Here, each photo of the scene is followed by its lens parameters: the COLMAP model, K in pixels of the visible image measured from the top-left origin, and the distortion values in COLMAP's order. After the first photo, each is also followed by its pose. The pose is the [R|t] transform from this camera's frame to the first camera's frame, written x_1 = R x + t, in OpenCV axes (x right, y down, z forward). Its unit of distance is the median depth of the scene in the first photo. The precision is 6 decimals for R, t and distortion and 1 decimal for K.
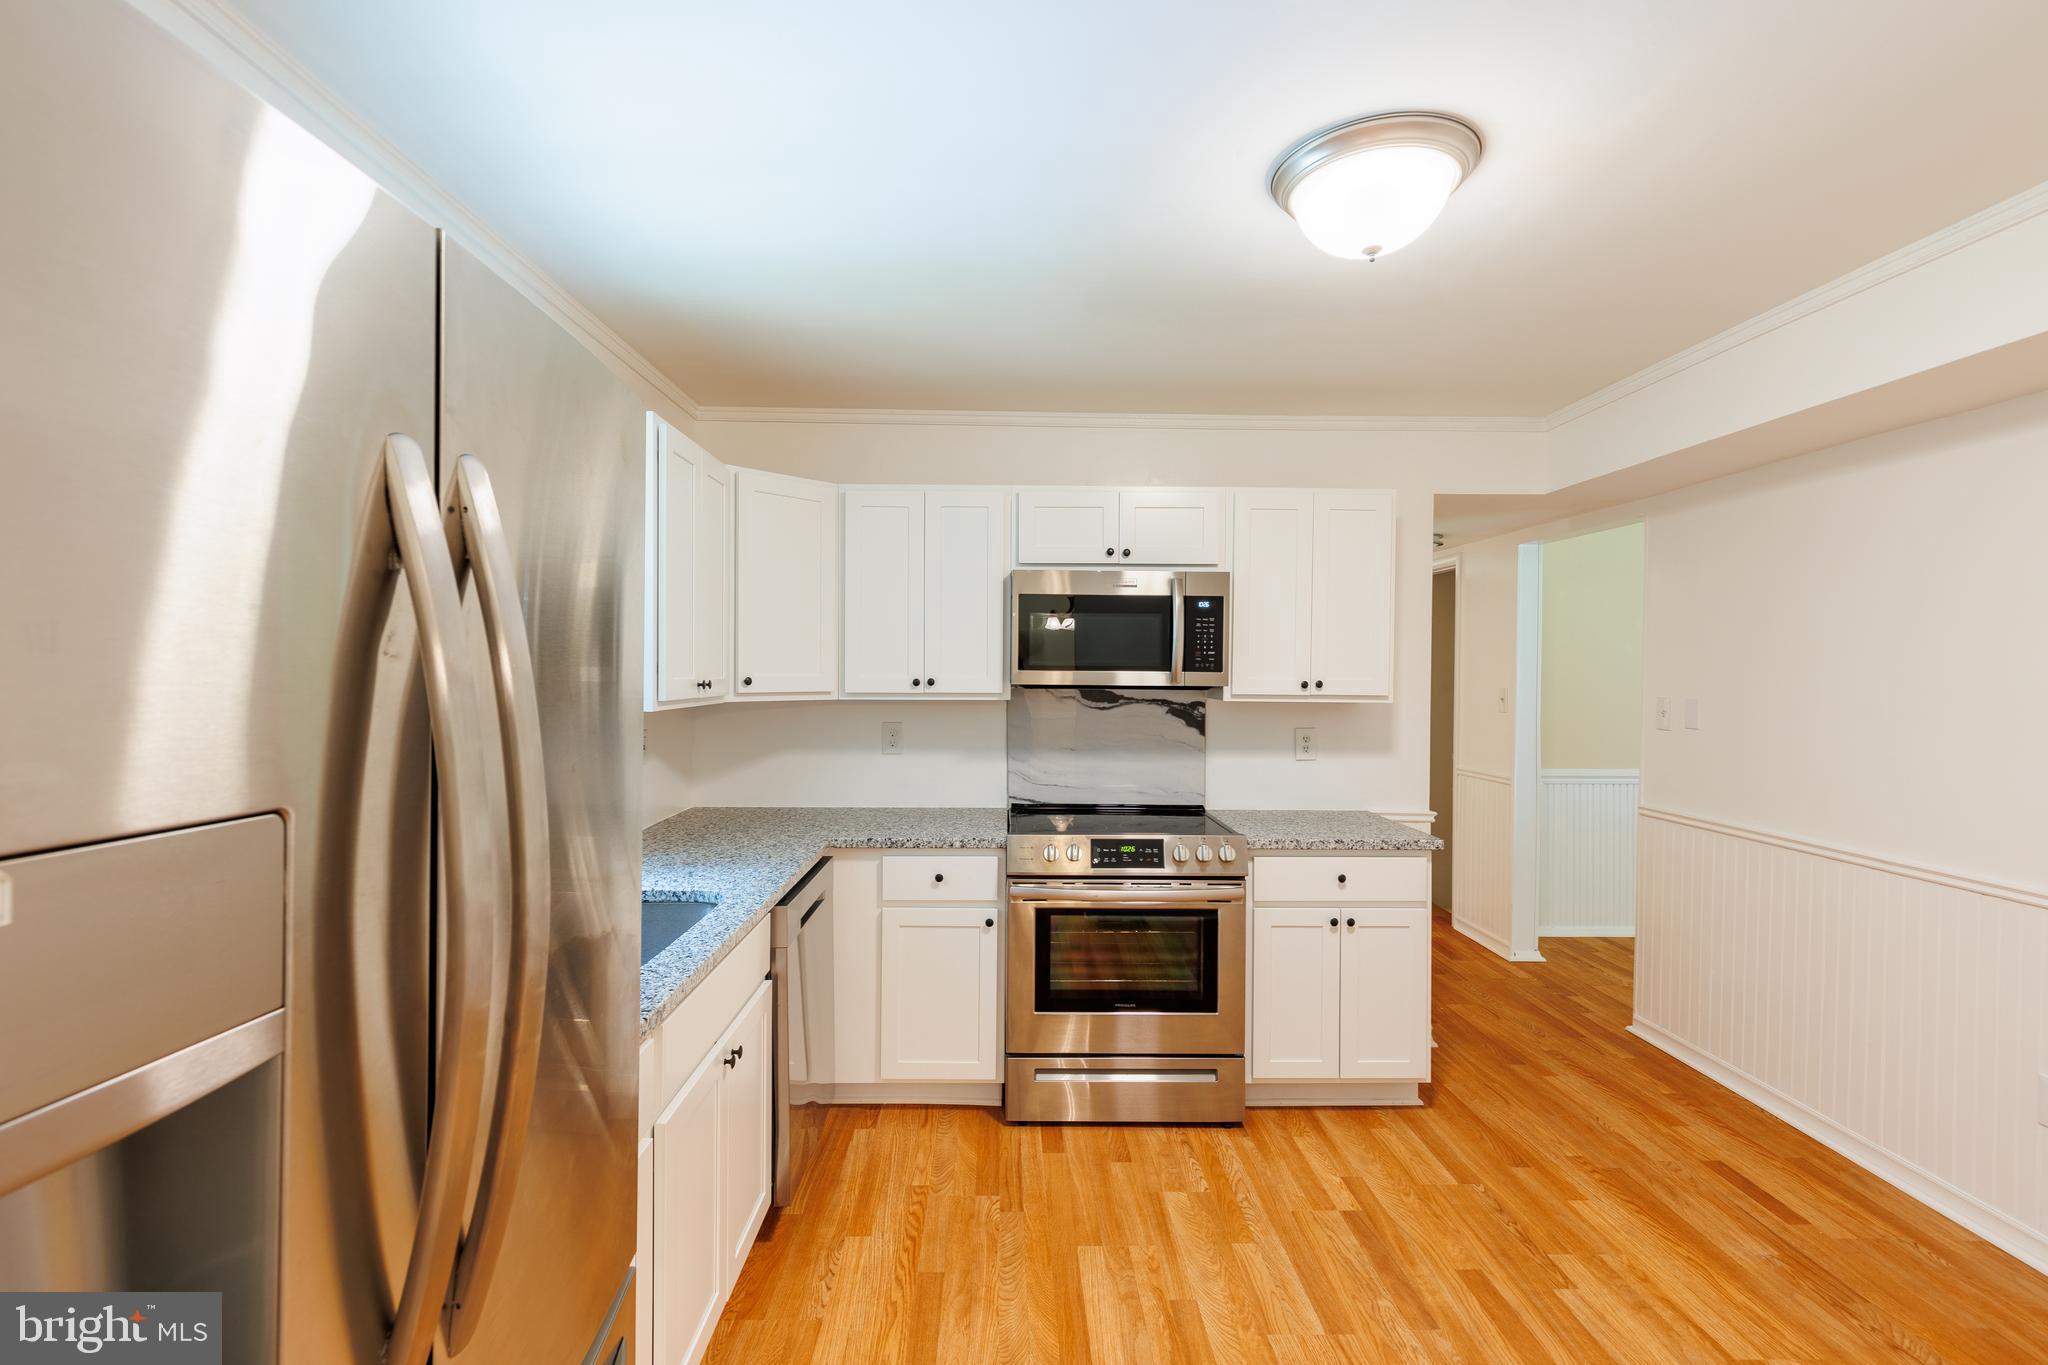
lens RADIAL K [[933.0, 0, 1020.7], [0, 933.0, 675.7], [0, 0, 1]] dist [0.015352, -0.000045]
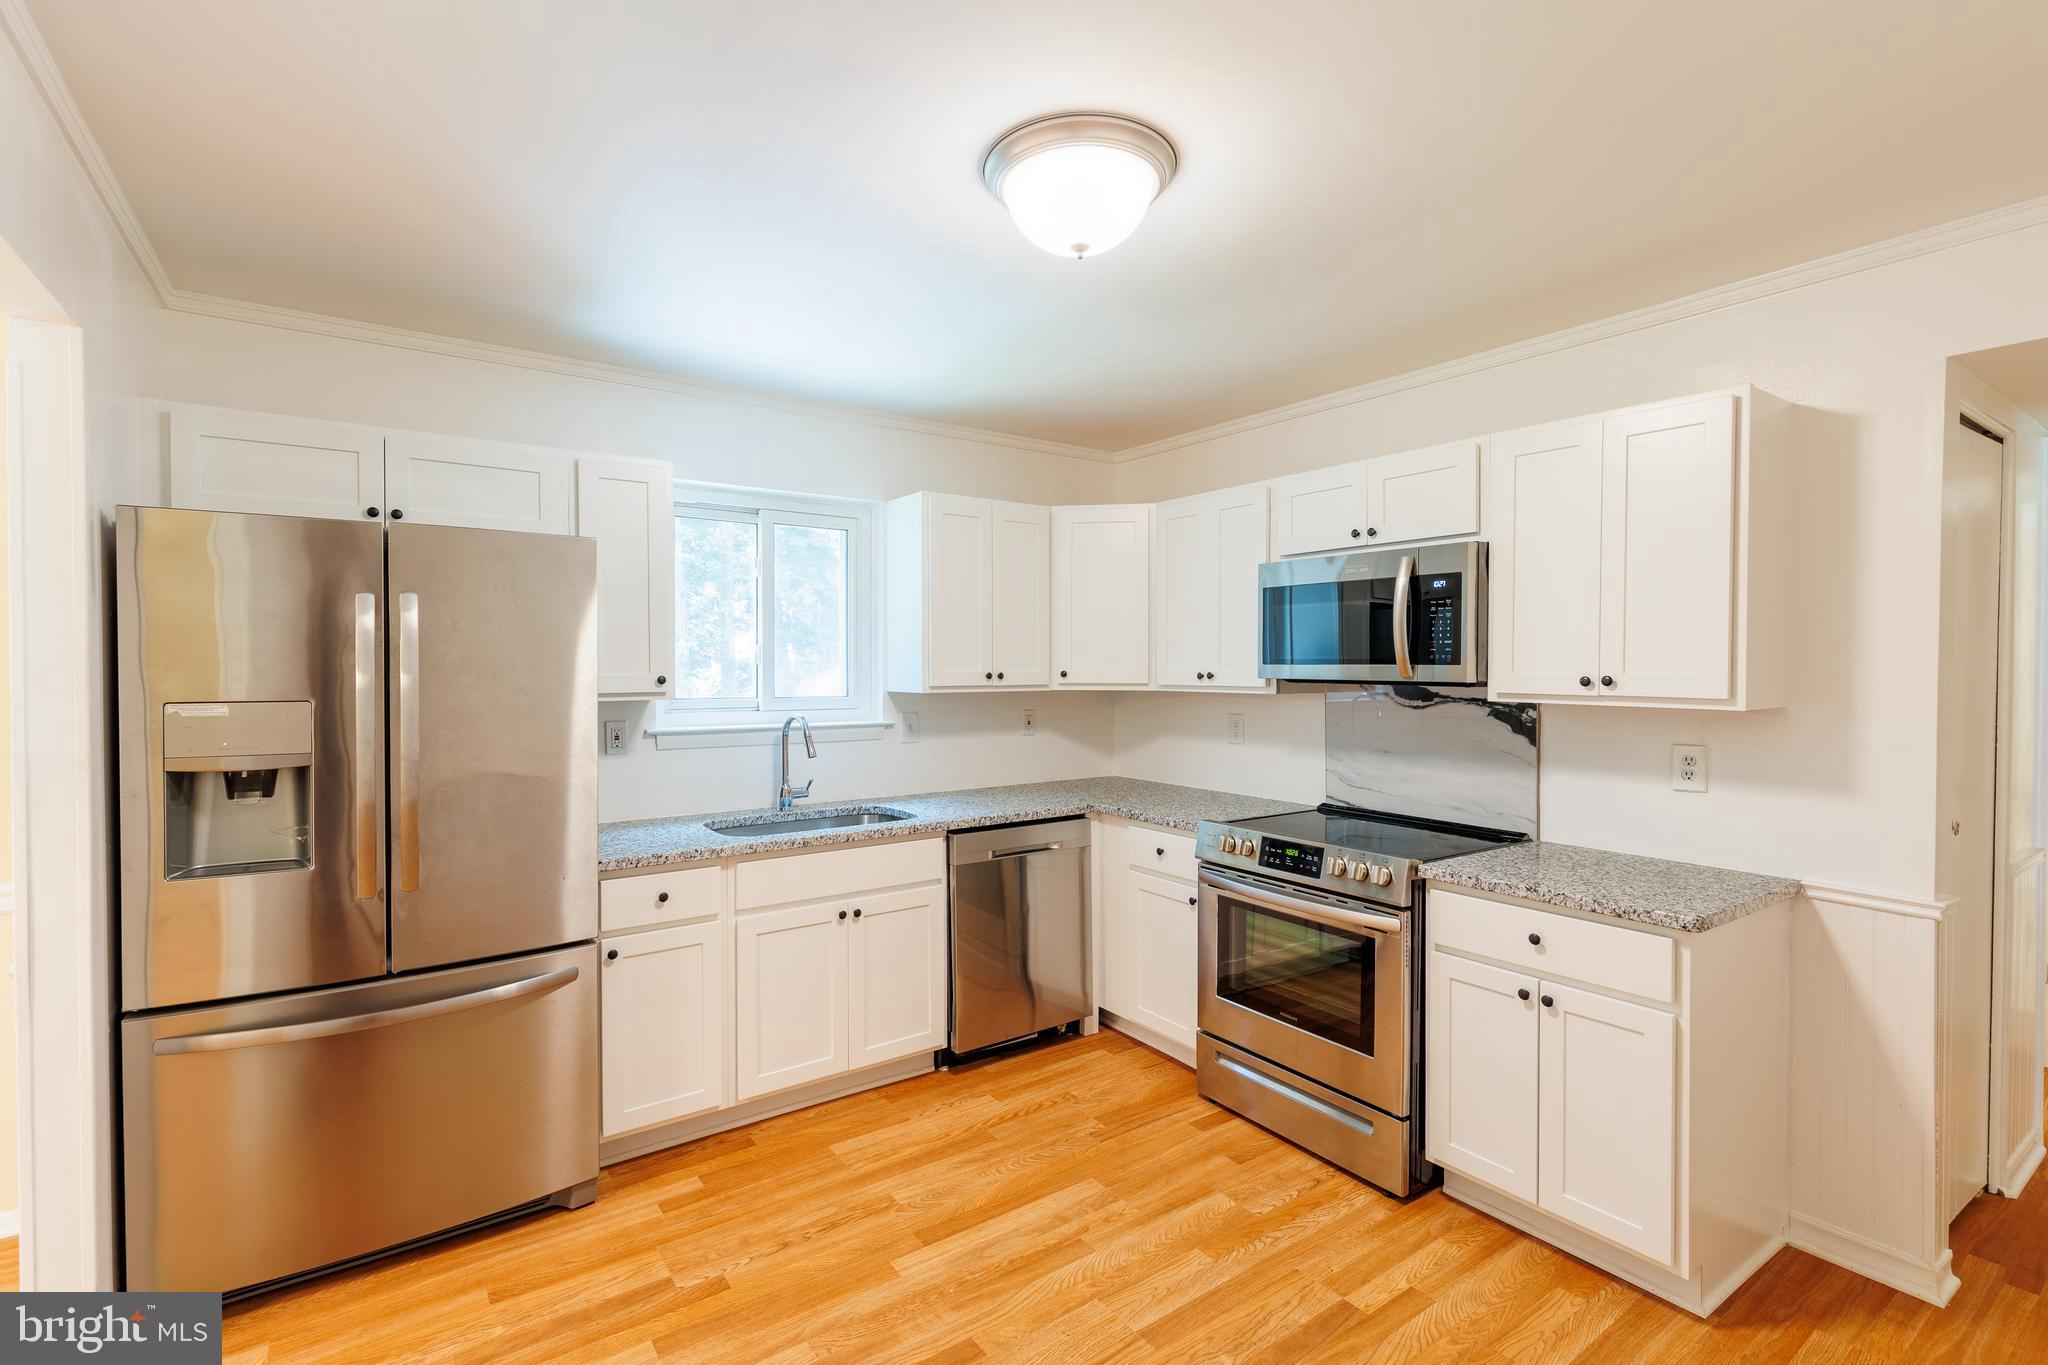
lens RADIAL K [[937.0, 0, 1019.9], [0, 937.0, 678.2], [0, 0, 1]] dist [0.014679, -0.000275]
pose [[0.561996, 0.005964, -0.827118, 0.739547], [-0.003216, 0.999982, 0.005026, 0.005210], [0.827134, -0.000164, 0.562005, 0.235931]]
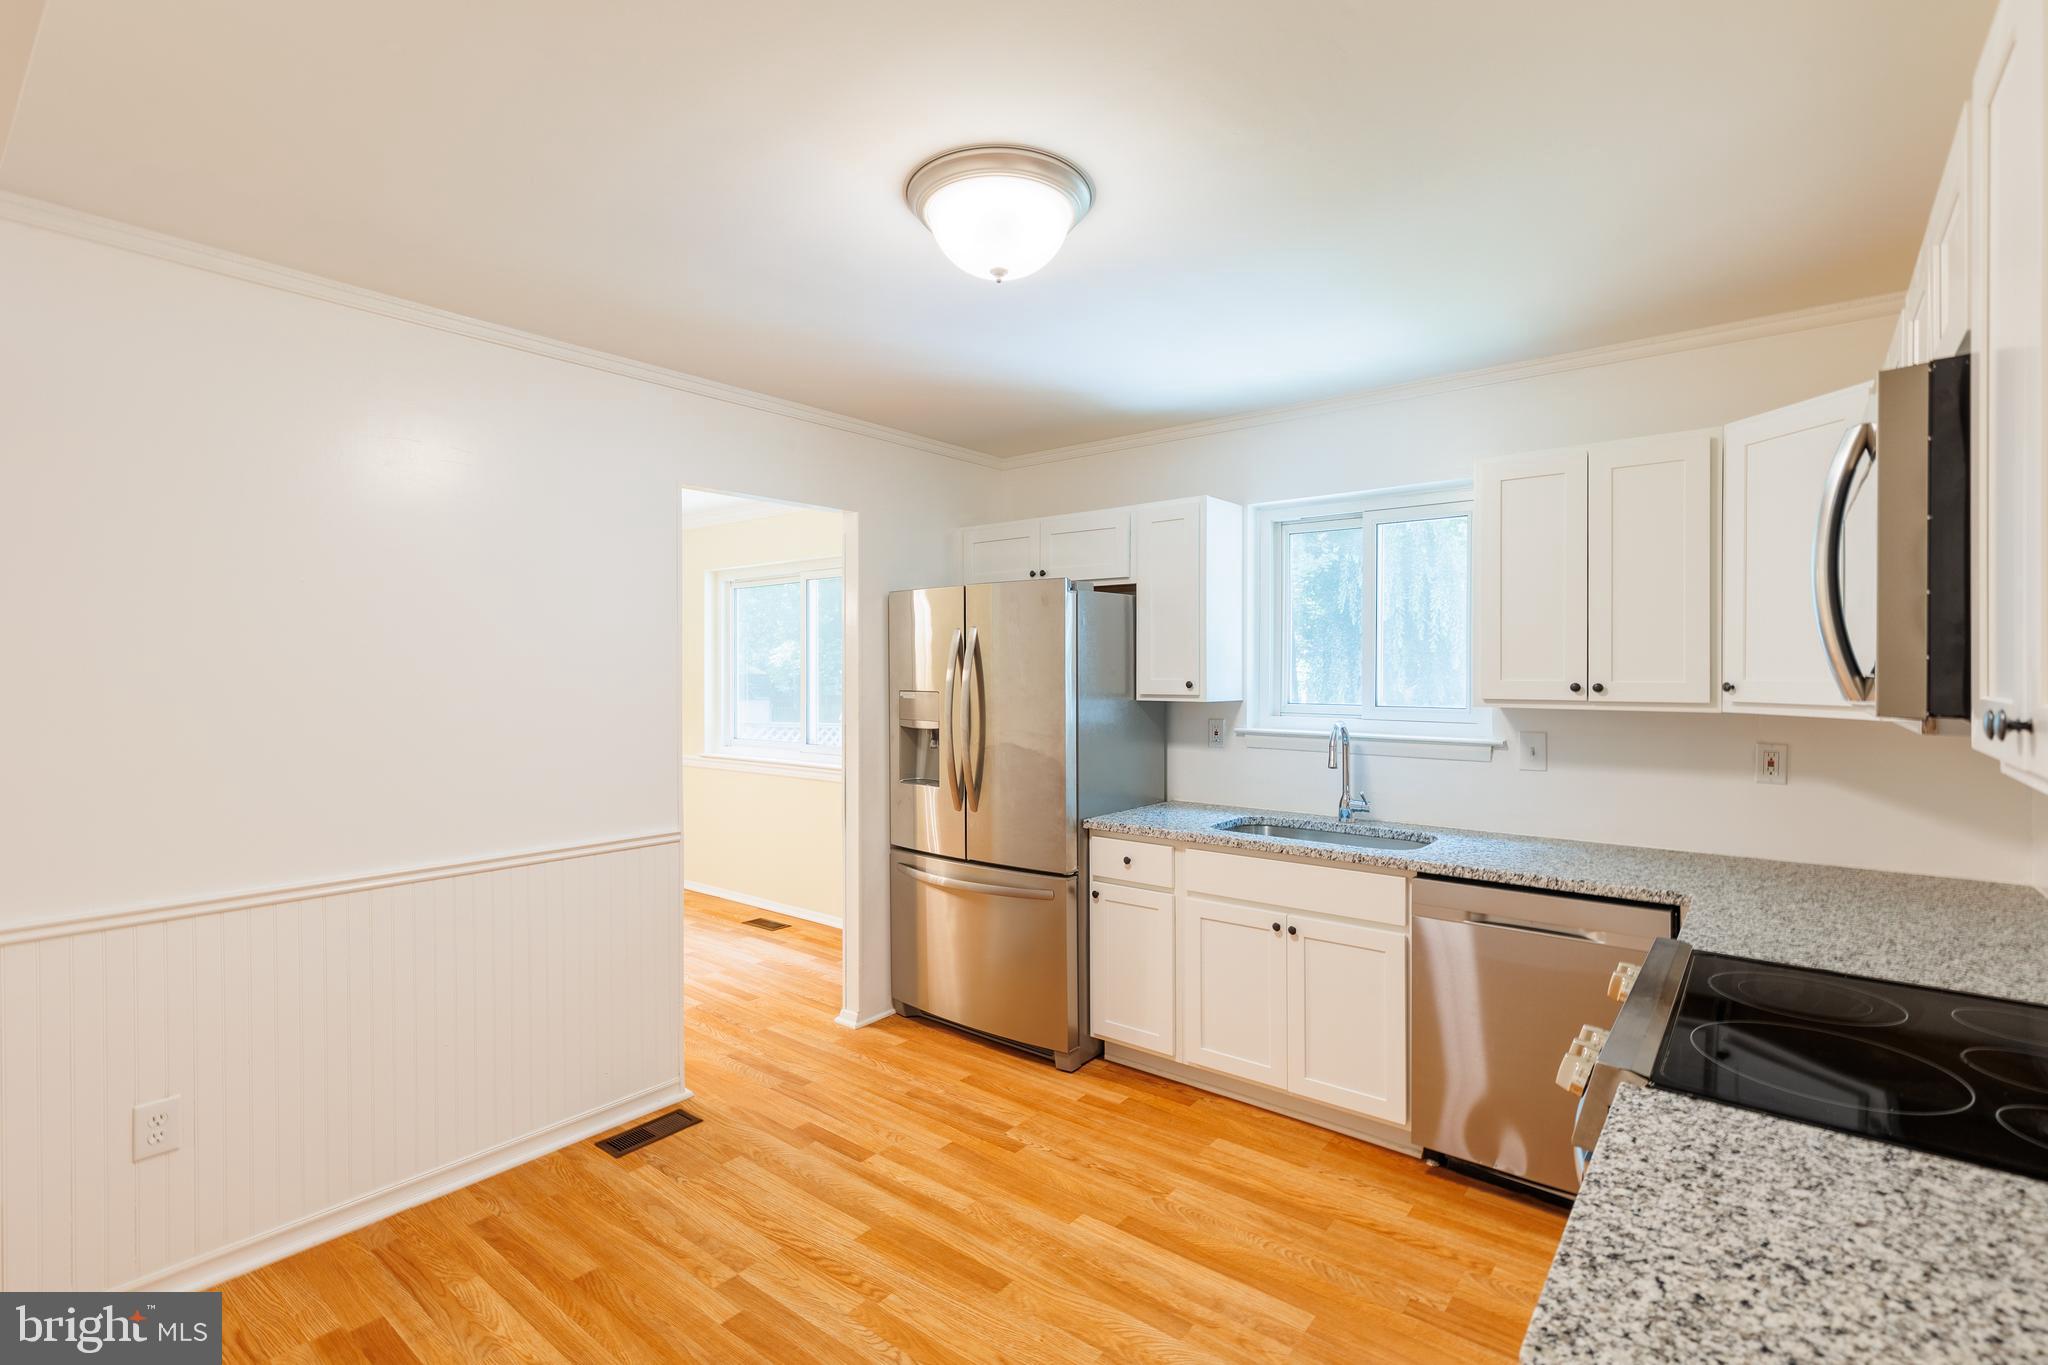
lens RADIAL K [[937.0, 0, 1019.9], [0, 937.0, 678.2], [0, 0, 1]] dist [0.014679, -0.000275]
pose [[-0.640587, 0.000549, -0.767886, 0.733496], [-0.008860, 0.999928, 0.008107, -0.002380], [0.767835, 0.011997, -0.640536, 1.066992]]
